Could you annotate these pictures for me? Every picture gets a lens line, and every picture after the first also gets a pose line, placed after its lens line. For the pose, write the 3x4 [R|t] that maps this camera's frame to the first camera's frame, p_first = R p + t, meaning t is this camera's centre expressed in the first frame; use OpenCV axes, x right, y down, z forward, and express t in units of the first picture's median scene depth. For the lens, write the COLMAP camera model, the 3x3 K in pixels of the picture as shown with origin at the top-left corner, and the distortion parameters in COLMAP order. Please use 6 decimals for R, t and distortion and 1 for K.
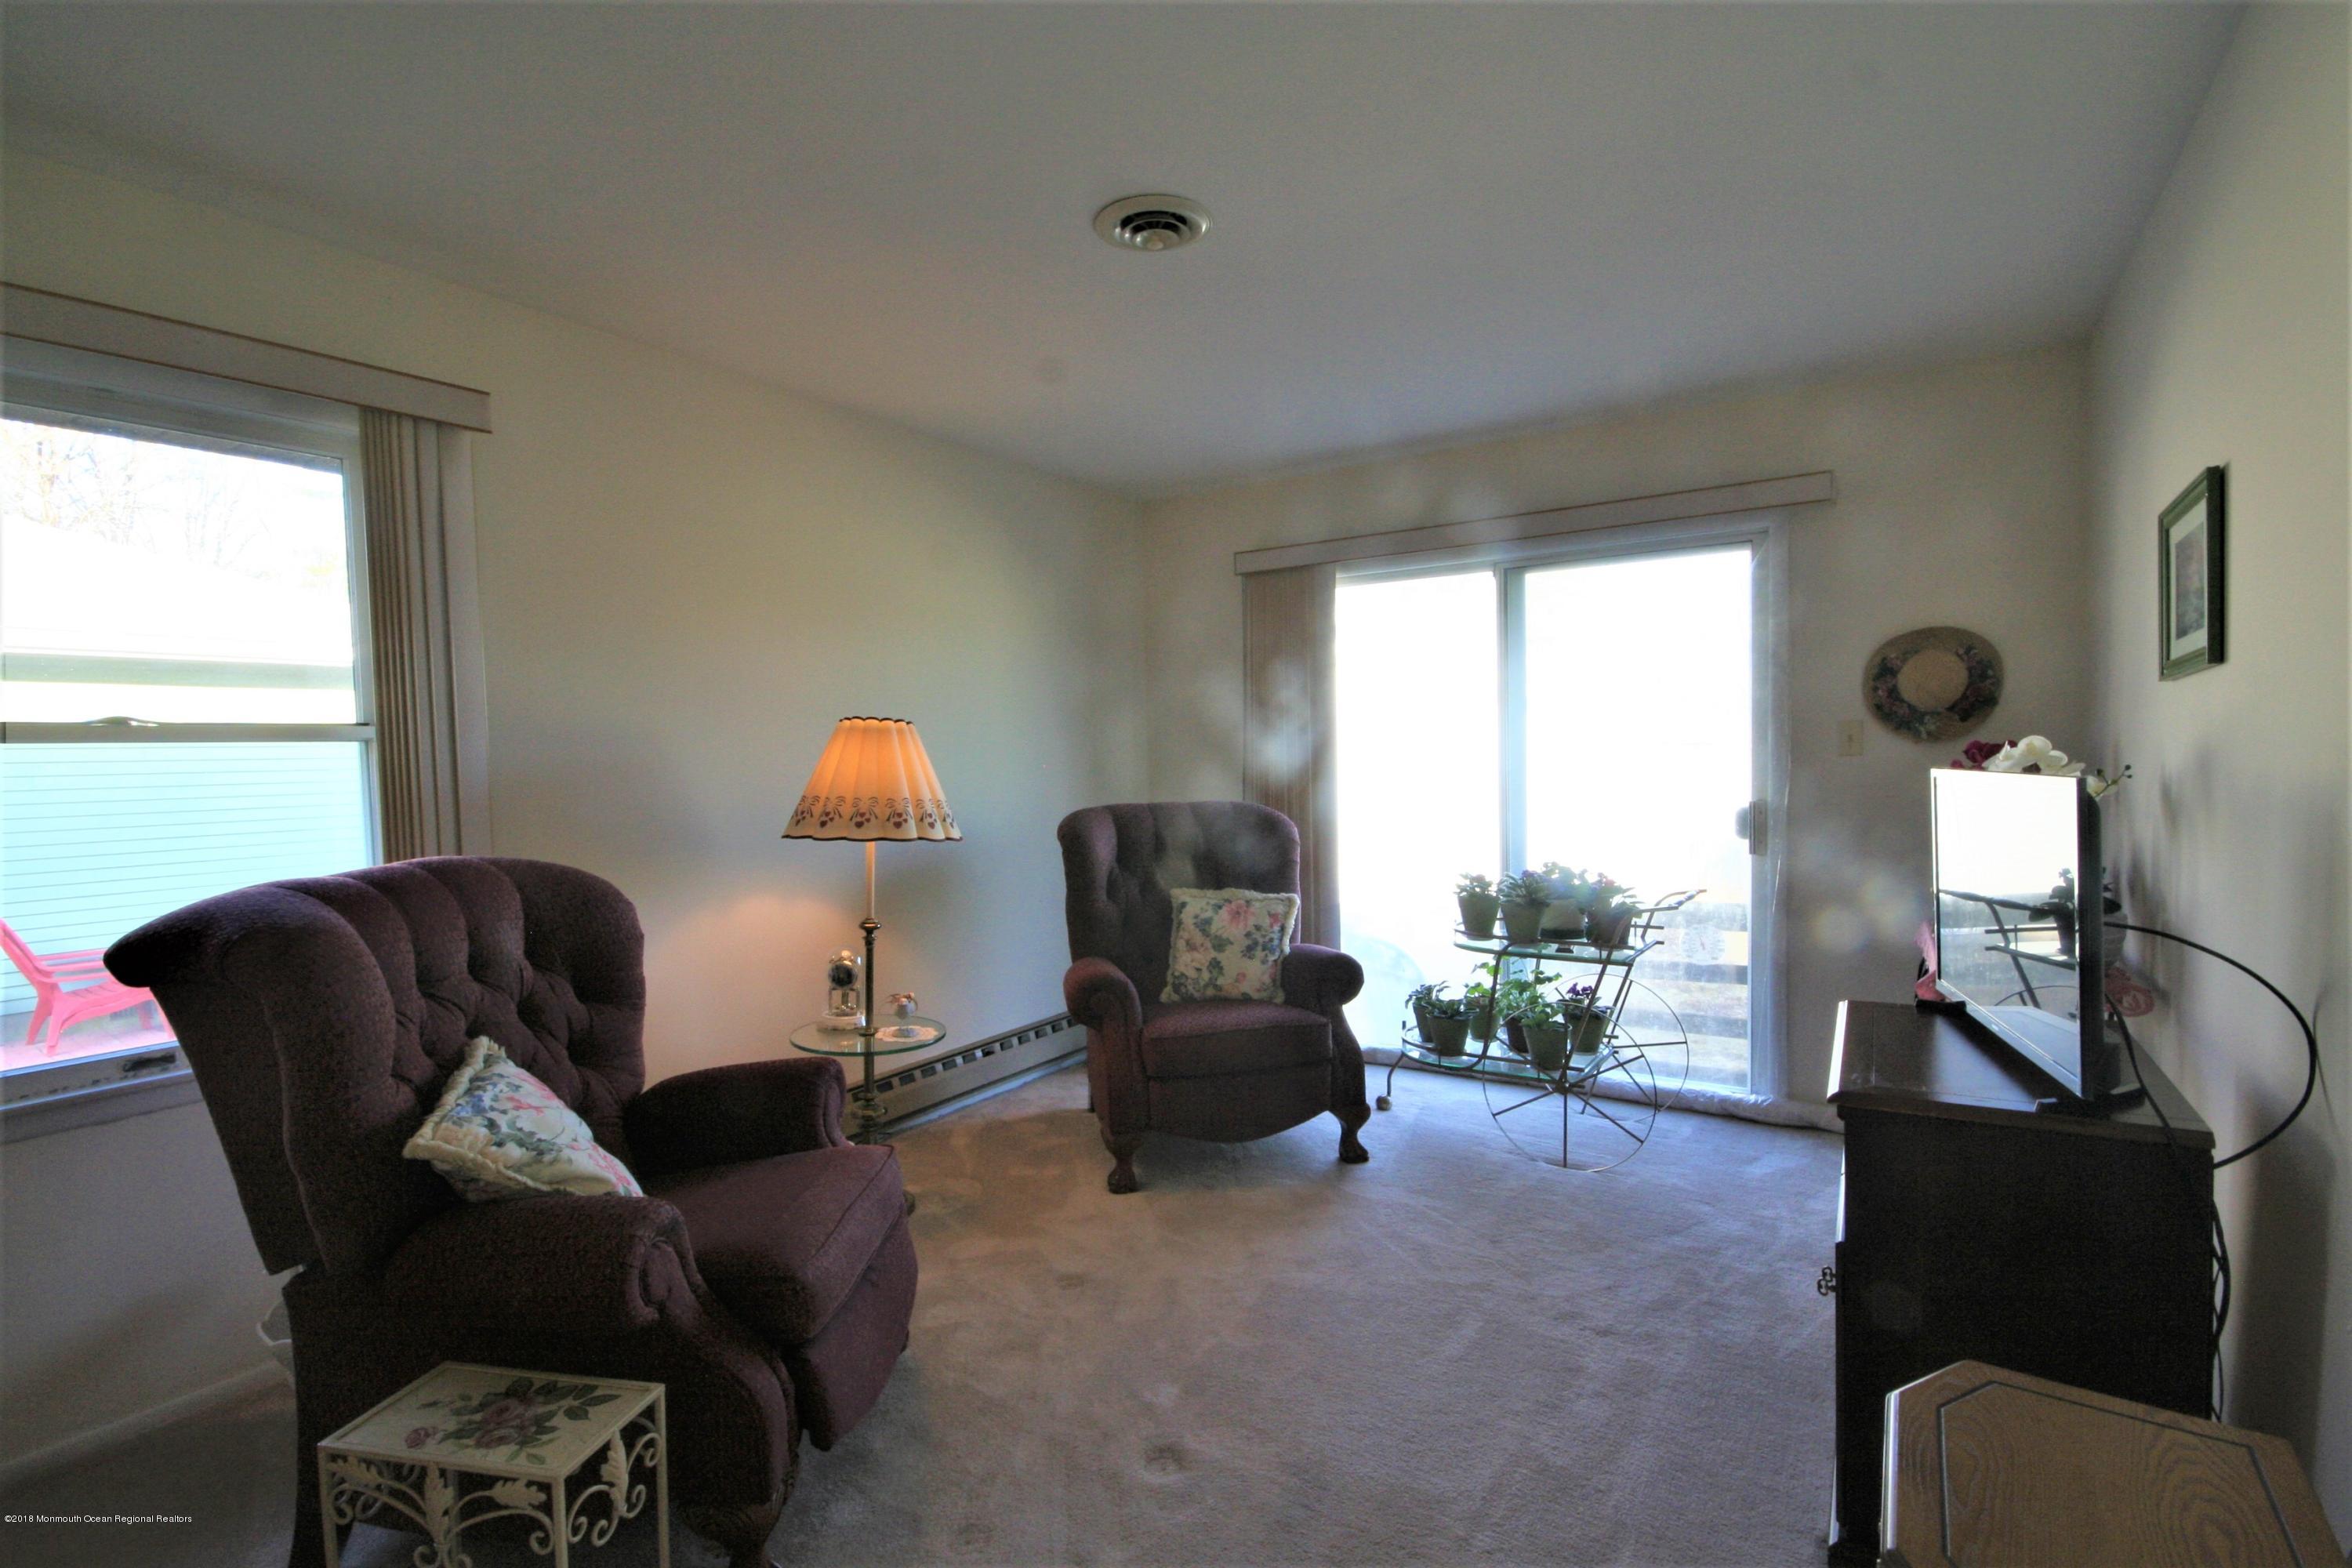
lens RADIAL K [[1097.8, 0, 1172.3], [0, 1097.8, 806.9], [0, 0, 1]] dist [0.000713, 0.000156]
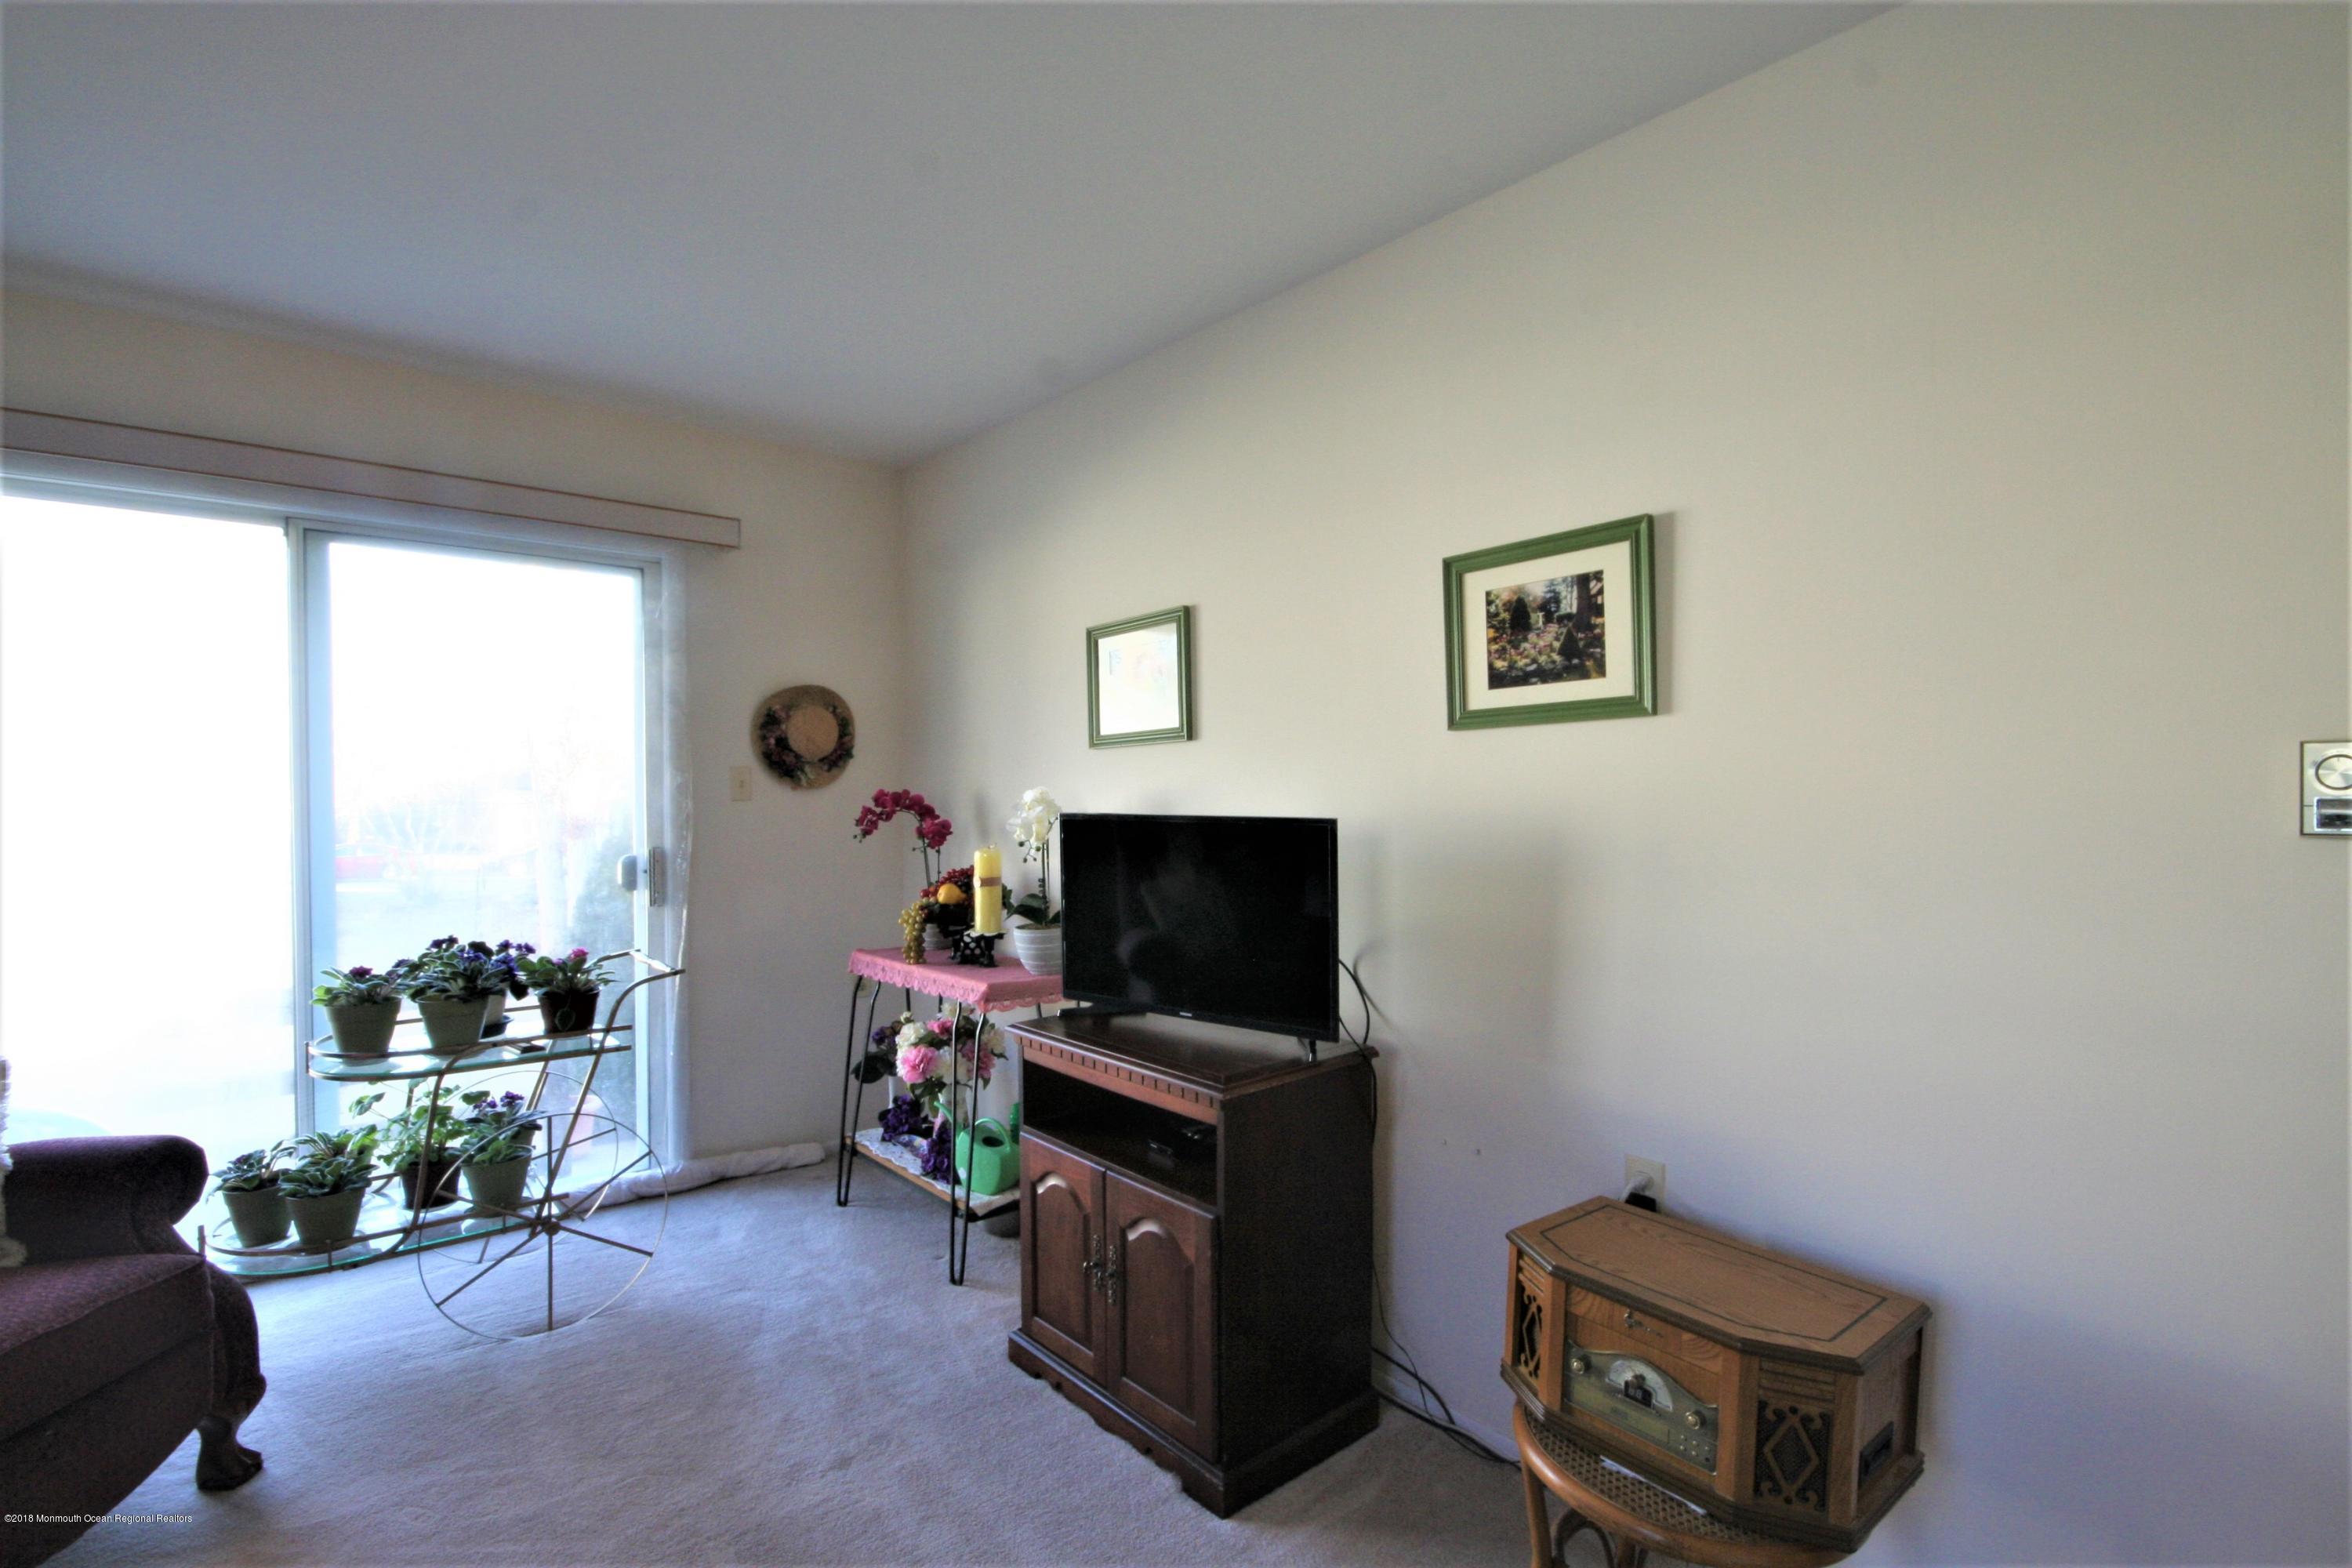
lens RADIAL K [[1097.8, 0, 1172.3], [0, 1097.8, 806.9], [0, 0, 1]] dist [0.000713, 0.000156]
pose [[0.285324, 0.007613, 0.958401, -0.250909], [0.036448, 0.999159, -0.018787, -0.007472], [-0.957738, 0.040293, 0.284807, 0.337153]]
